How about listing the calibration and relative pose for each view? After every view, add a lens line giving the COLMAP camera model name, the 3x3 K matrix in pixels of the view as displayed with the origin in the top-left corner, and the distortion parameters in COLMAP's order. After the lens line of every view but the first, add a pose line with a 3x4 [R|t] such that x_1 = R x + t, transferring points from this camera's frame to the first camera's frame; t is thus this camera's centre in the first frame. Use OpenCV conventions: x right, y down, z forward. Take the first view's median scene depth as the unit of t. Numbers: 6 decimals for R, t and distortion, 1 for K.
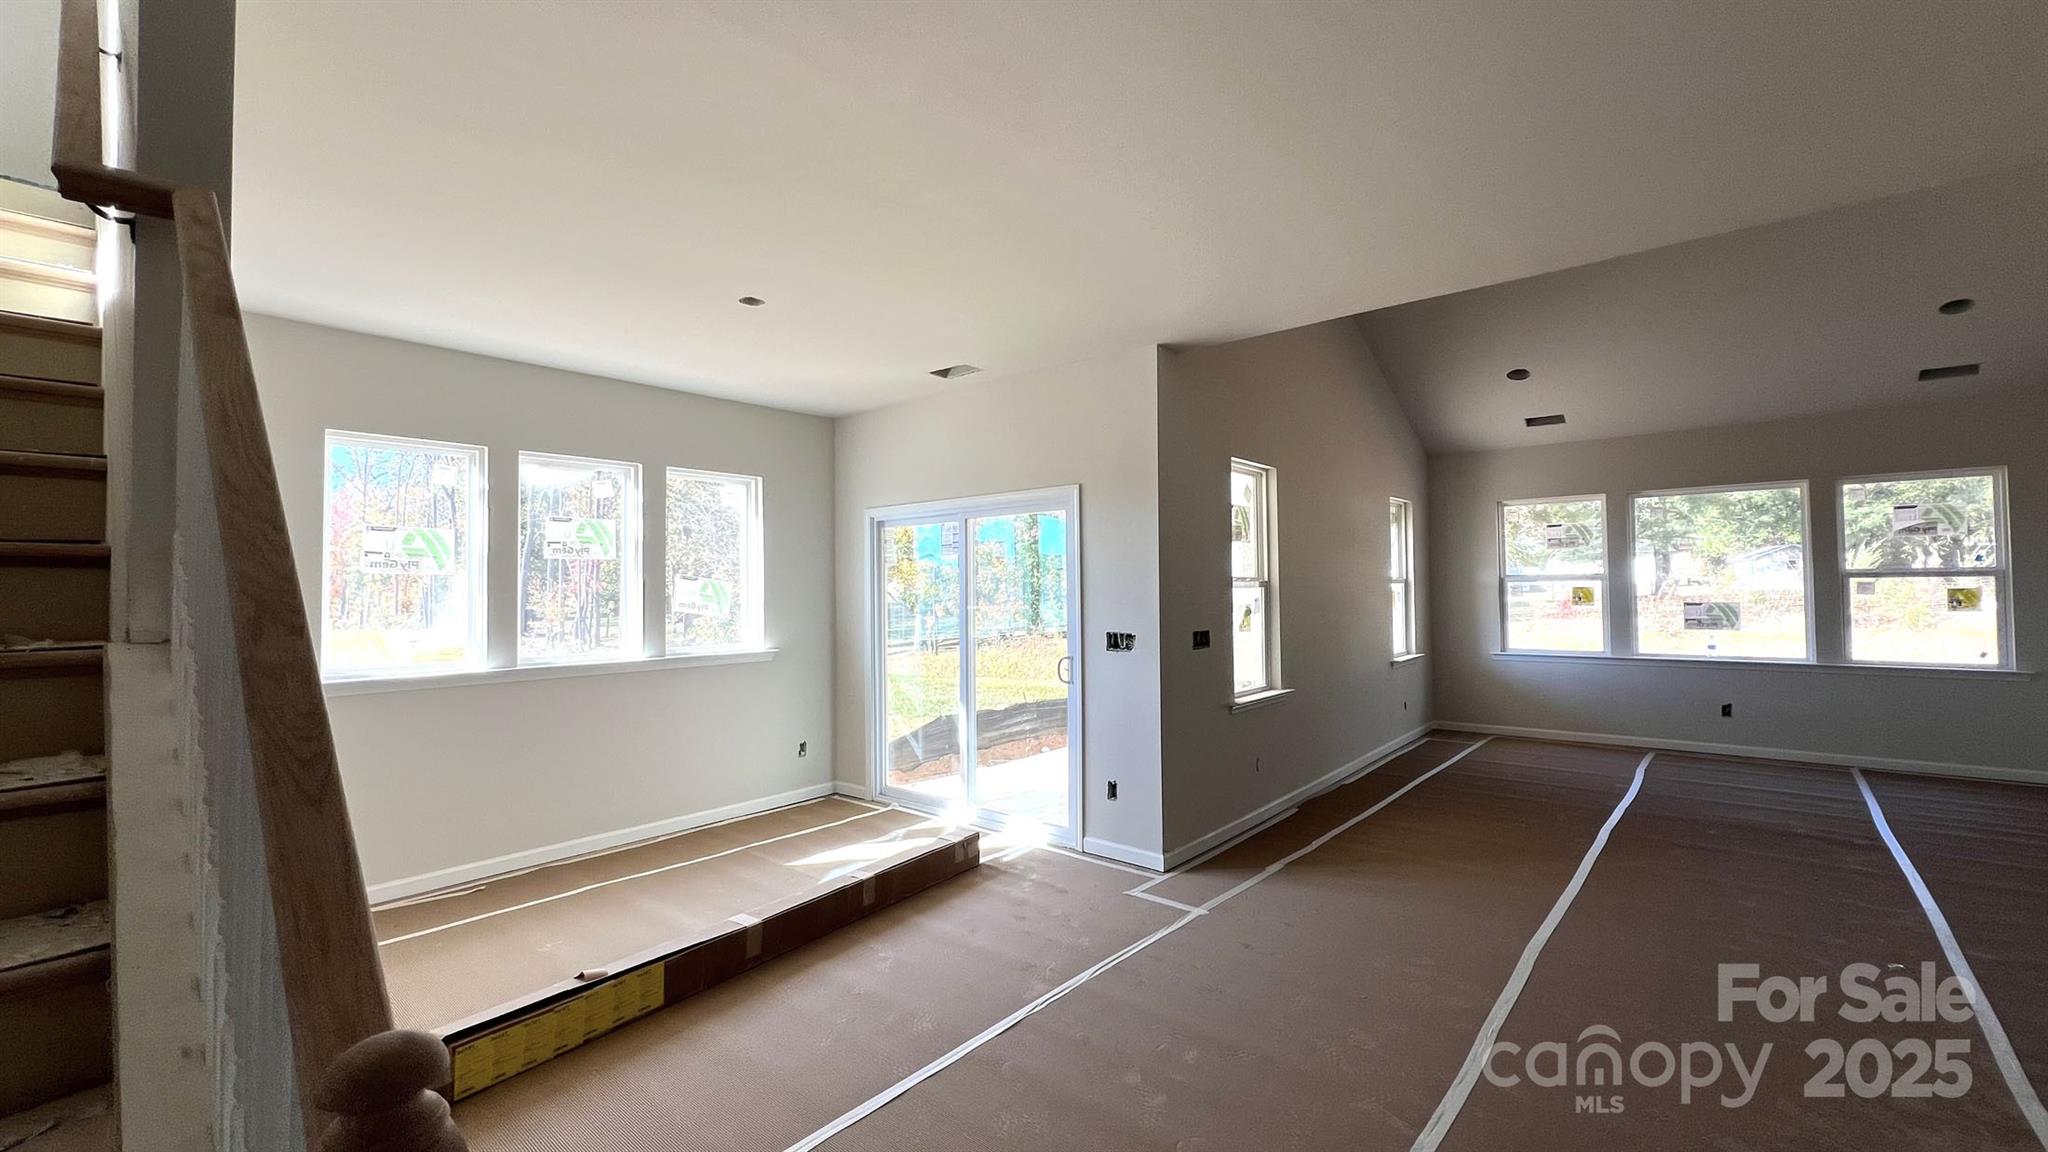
lens RADIAL K [[808.1, 0, 1024.8], [0, 808.1, 571.8], [0, 0, 1]] dist [0.003343, 0.000142]
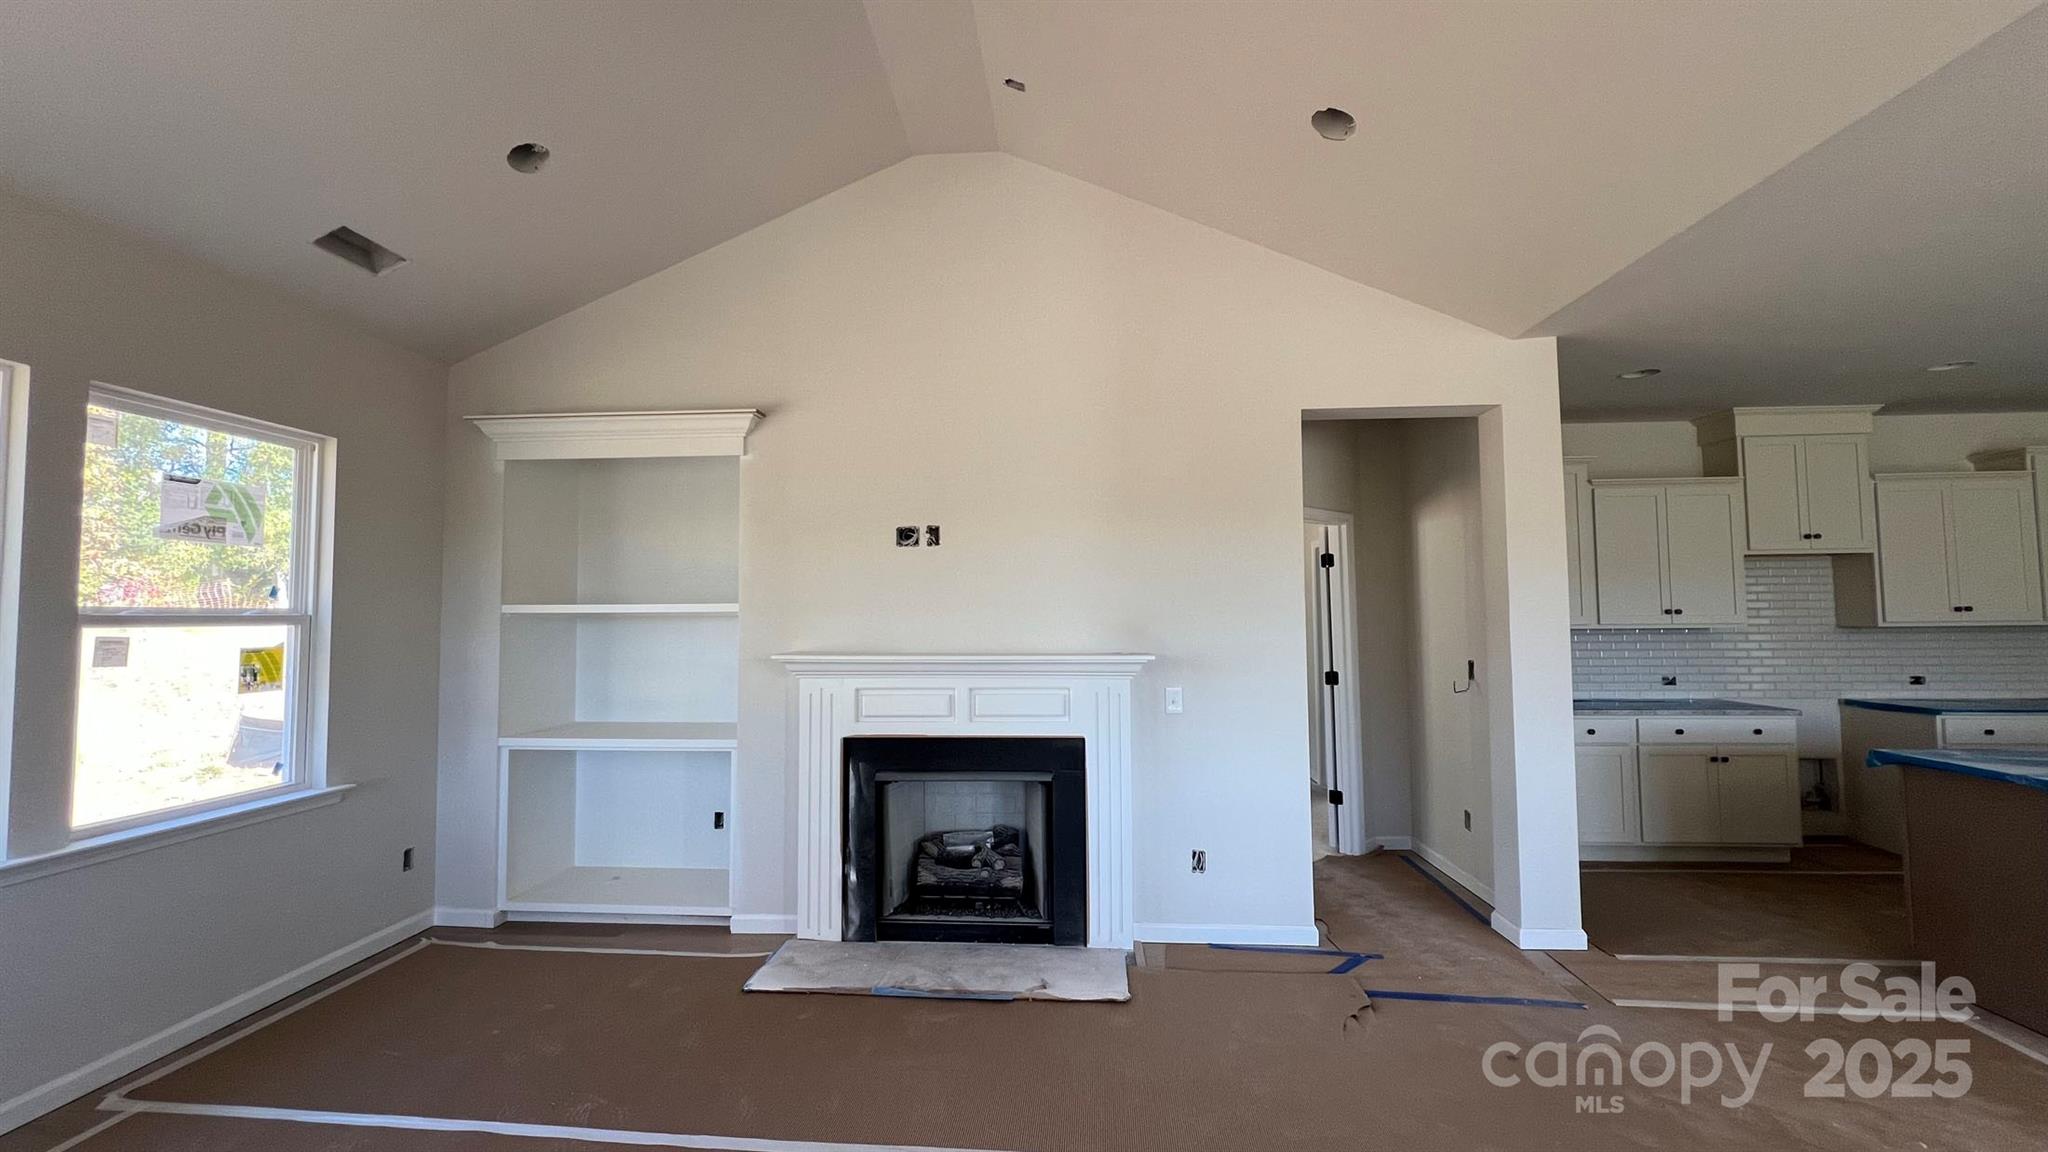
lens RADIAL K [[805.0, 0, 1023.2], [0, 805.0, 568.7], [0, 0, 1]] dist [-0.003730, 0.000022]
pose [[-0.592794, 0.067263, 0.802540, 0.428901], [-0.003251, 0.996298, -0.085904, 0.011711], [-0.805348, -0.053533, -0.590381, 0.901770]]
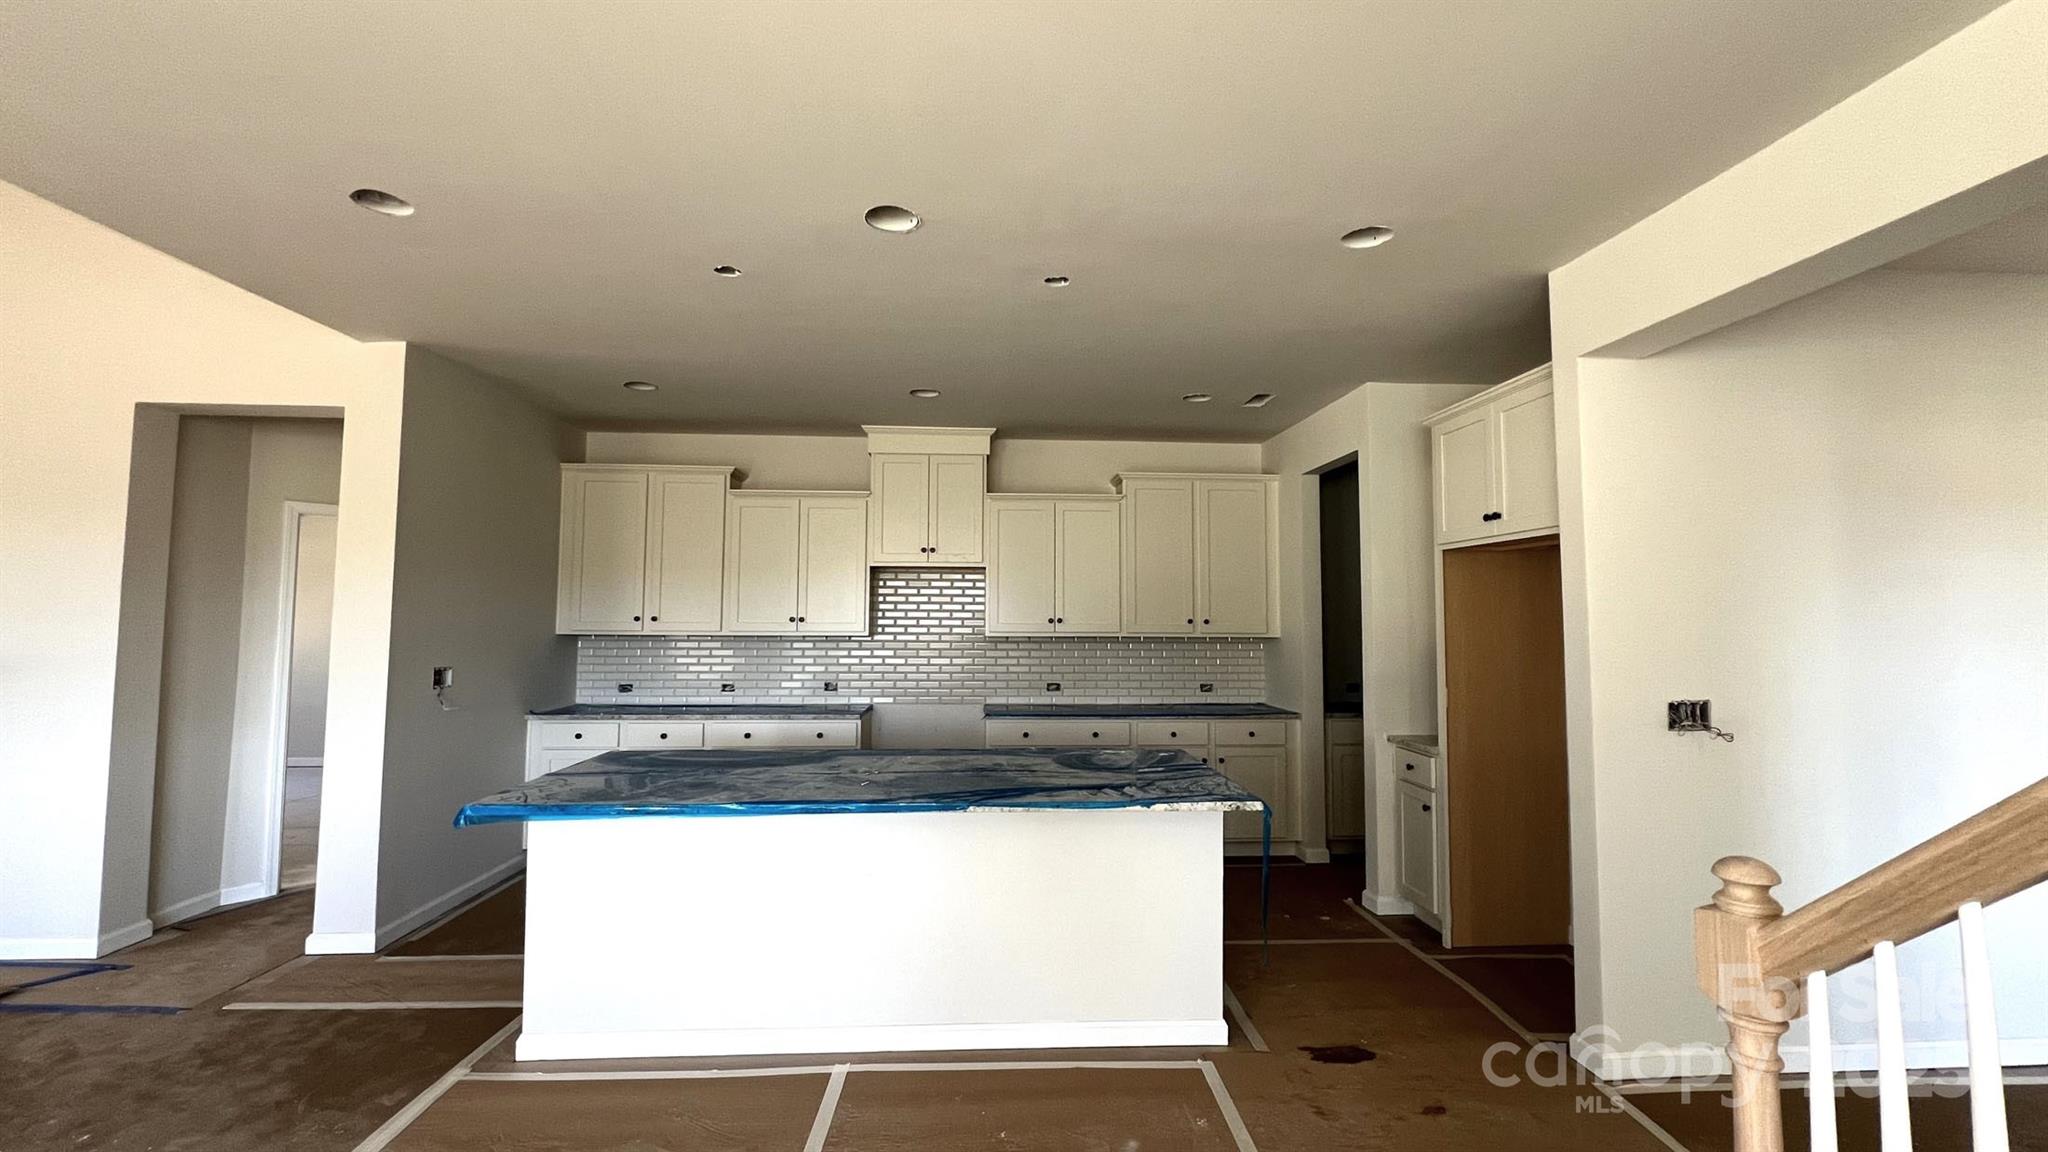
lens RADIAL K [[805.0, 0, 1035.9], [0, 805.0, 582.9], [0, 0, 1]] dist [-0.003730, 0.000022]
pose [[-0.694490, 0.045853, 0.718040, -0.097524], [-0.012786, 0.997023, -0.076035, 0.005416], [-0.719389, -0.061987, -0.691836, 0.285881]]
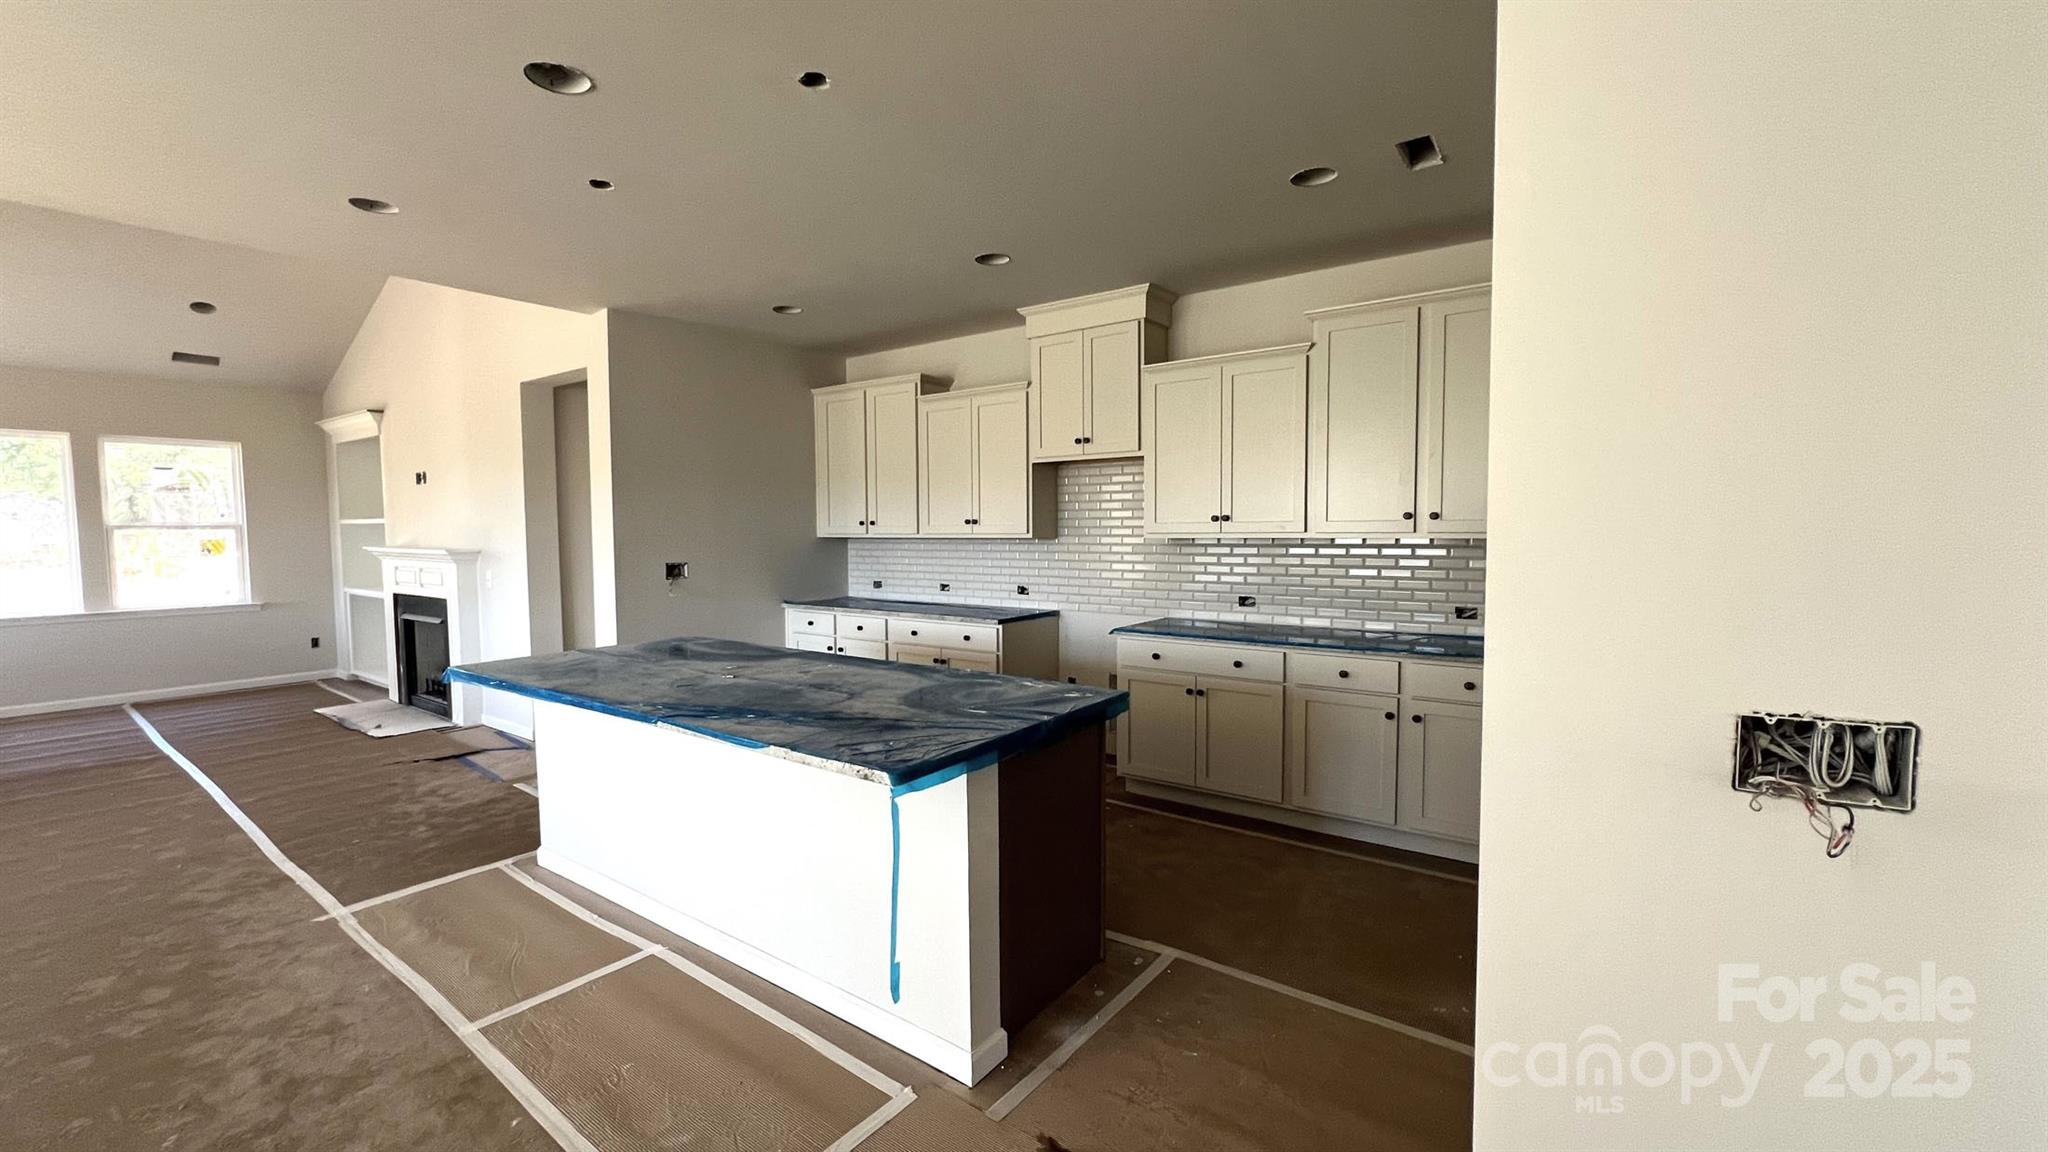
lens RADIAL K [[805.0, 0, 1028.2], [0, 805.0, 579.7], [0, 0, 1]] dist [-0.003730, 0.000022]
pose [[-0.094312, -0.048691, 0.994351, -0.158873], [-0.017258, 0.998733, 0.047269, 0.002180], [-0.995393, -0.012703, -0.095033, -0.106070]]
